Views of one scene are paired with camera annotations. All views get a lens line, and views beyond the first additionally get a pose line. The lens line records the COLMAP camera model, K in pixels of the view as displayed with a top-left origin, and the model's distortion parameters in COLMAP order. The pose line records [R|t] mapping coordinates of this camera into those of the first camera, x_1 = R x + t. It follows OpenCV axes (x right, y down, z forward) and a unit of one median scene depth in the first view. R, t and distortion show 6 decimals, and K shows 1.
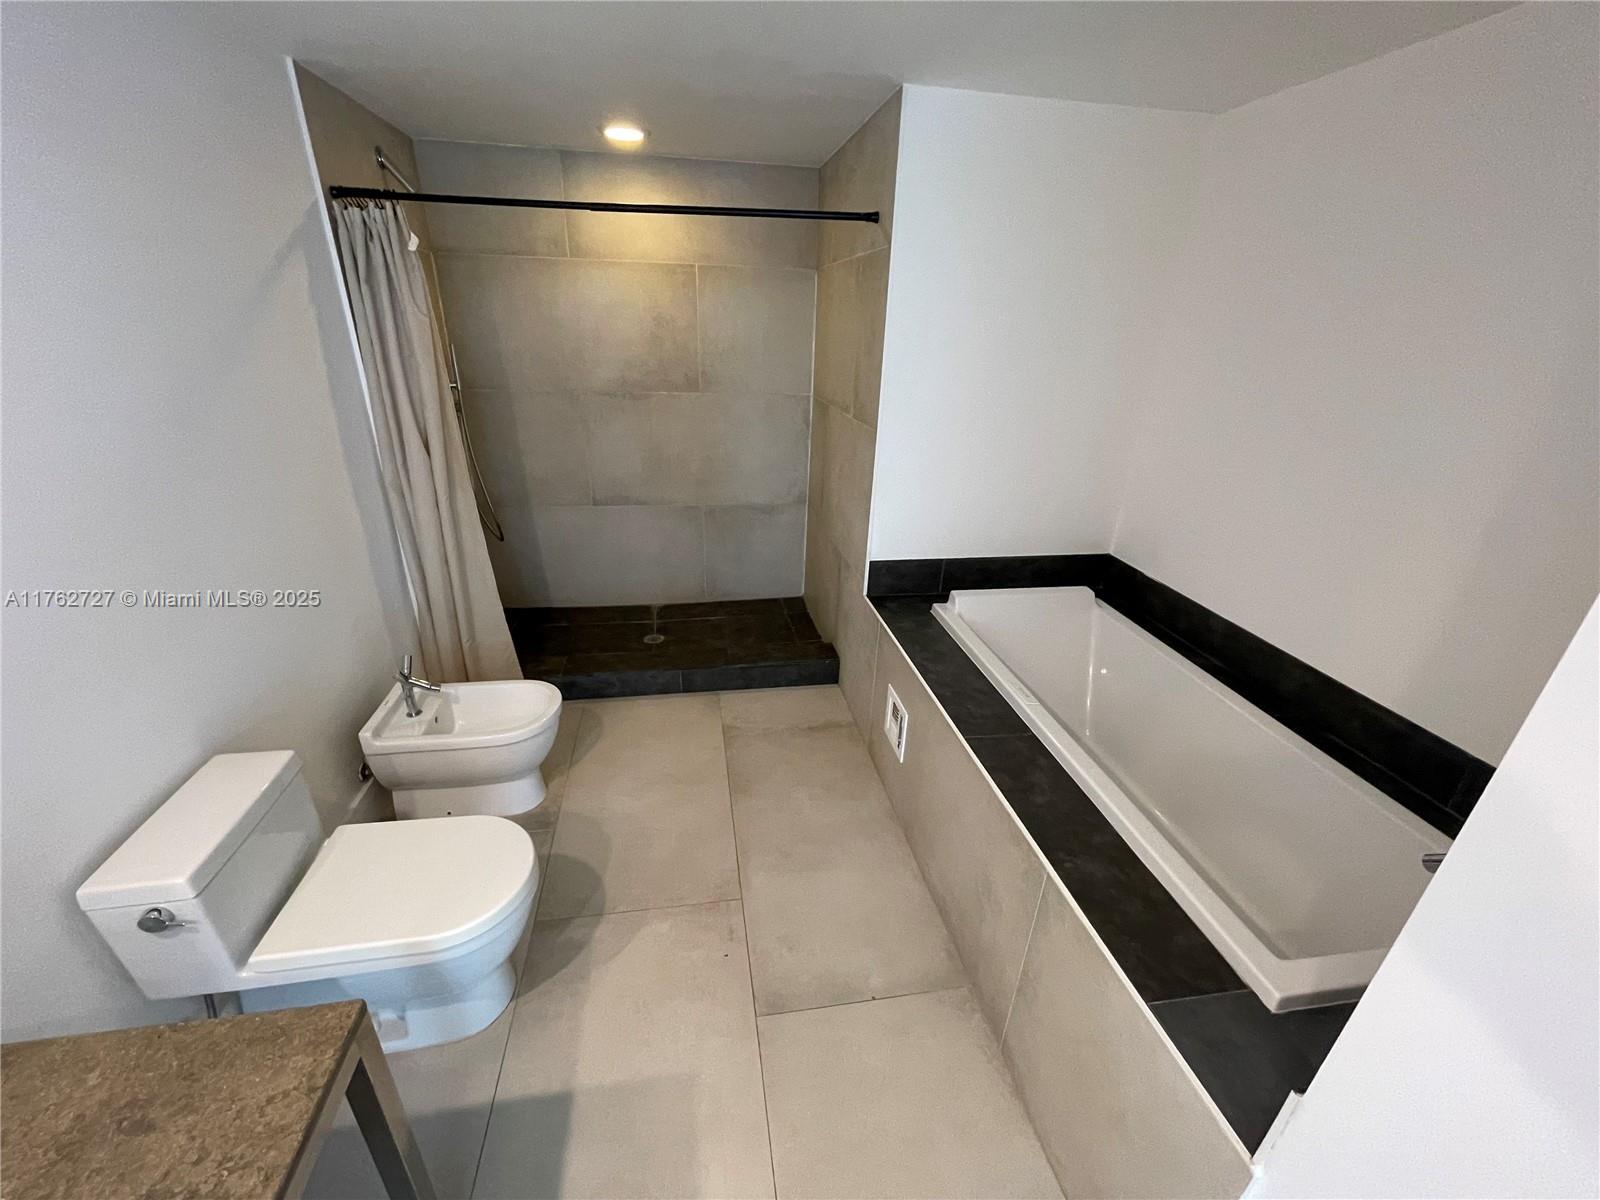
lens RADIAL K [[638.6, 0, 791.4], [0, 638.6, 604.2], [0, 0, 1]] dist [-0.002007, 0.000086]
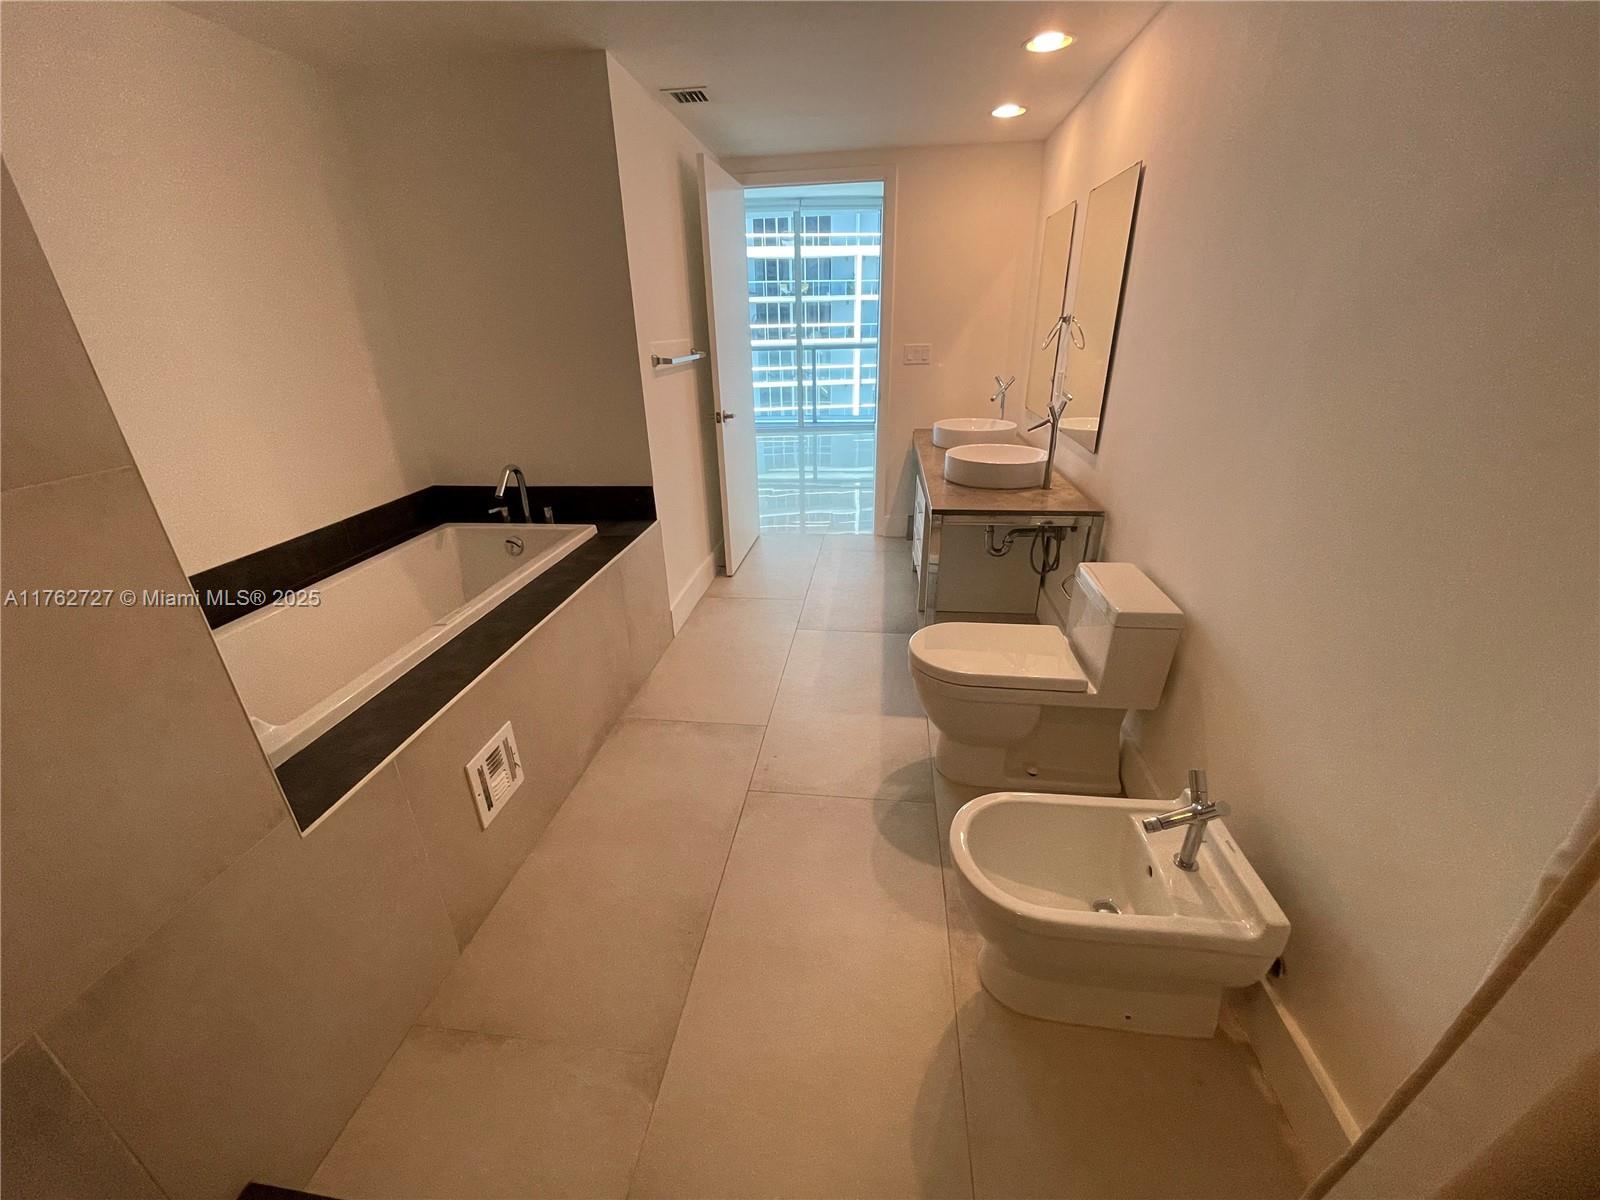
lens RADIAL K [[638.6, 0, 791.4], [0, 638.6, 604.2], [0, 0, 1]] dist [-0.002007, 0.000086]
pose [[-0.953727, -0.126728, 0.272662, -0.321888], [0.117109, 0.678659, 0.725057, -0.415160], [-0.276929, 0.723437, -0.632415, 1.148777]]
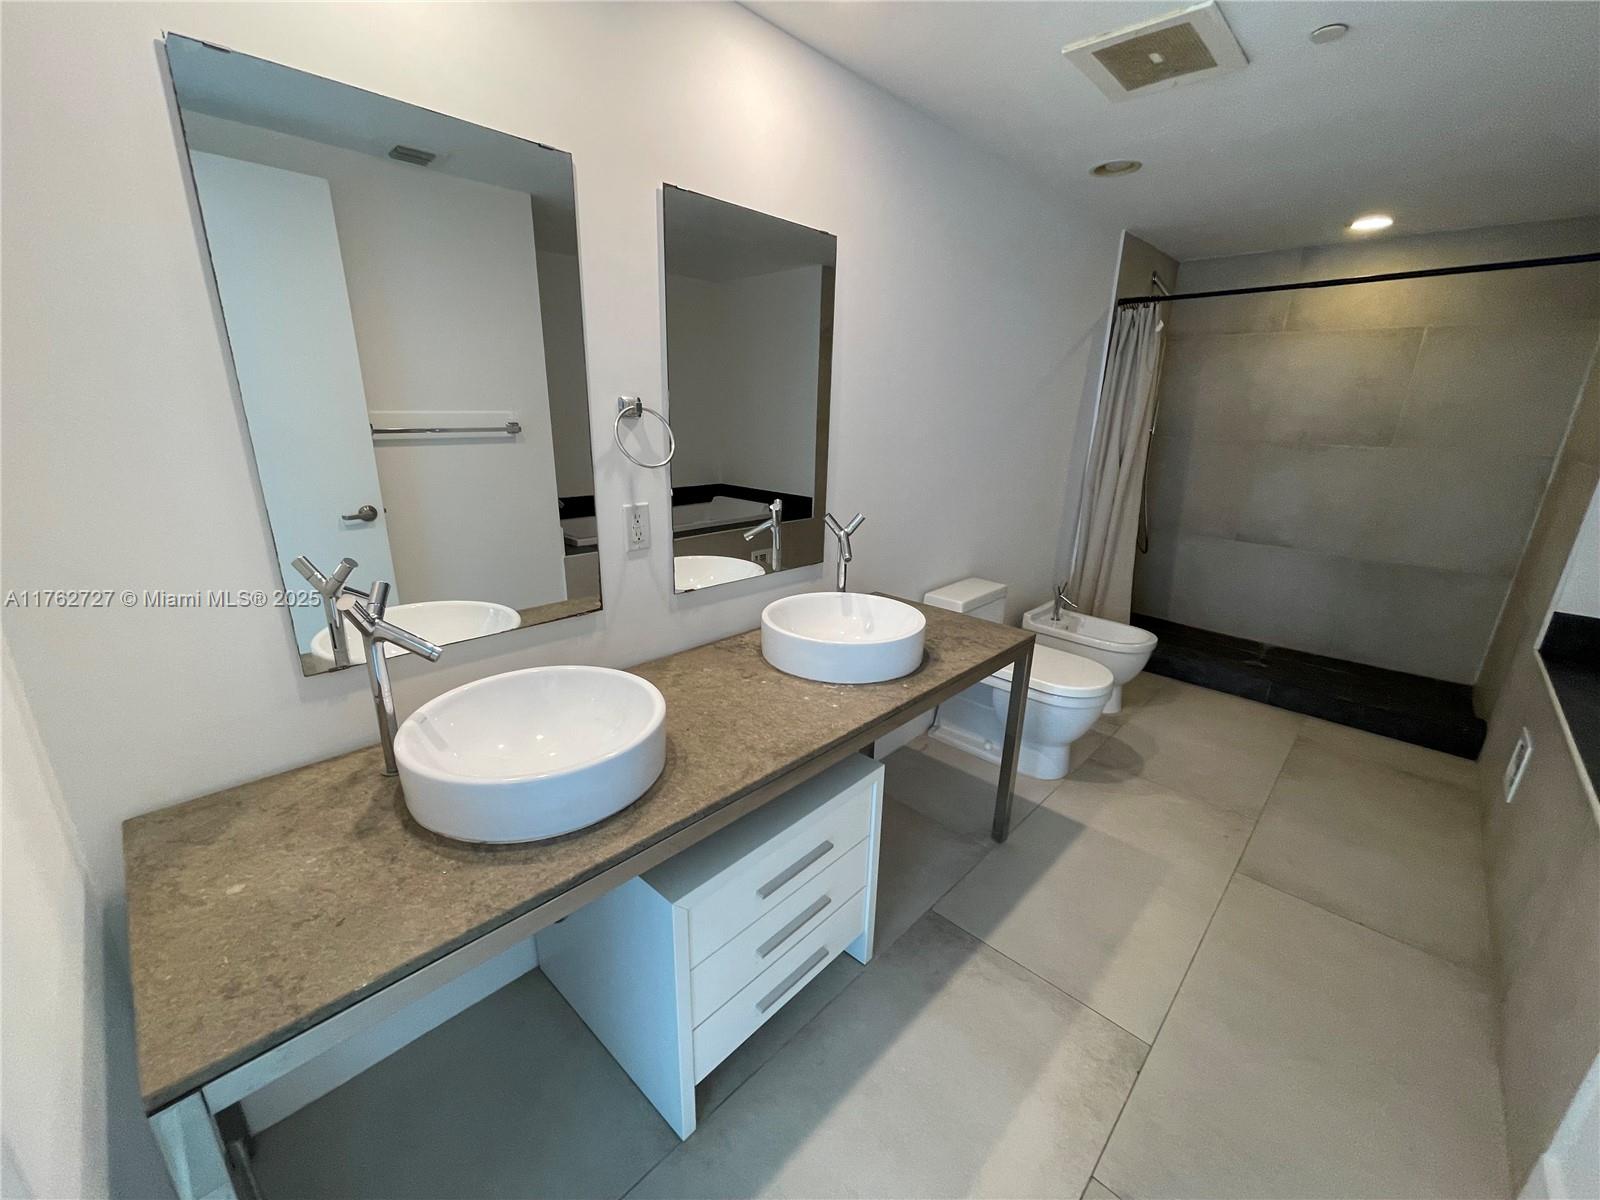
lens RADIAL K [[641.2, 0, 800.6], [0, 641.2, 604.7], [0, 0, 1]] dist [-0.000728, 0.000155]
pose [[0.592966, 0.221244, -0.774236, 0.200693], [-0.329523, 0.943988, 0.017379, 0.273907], [0.734715, 0.244823, 0.632658, -0.378012]]
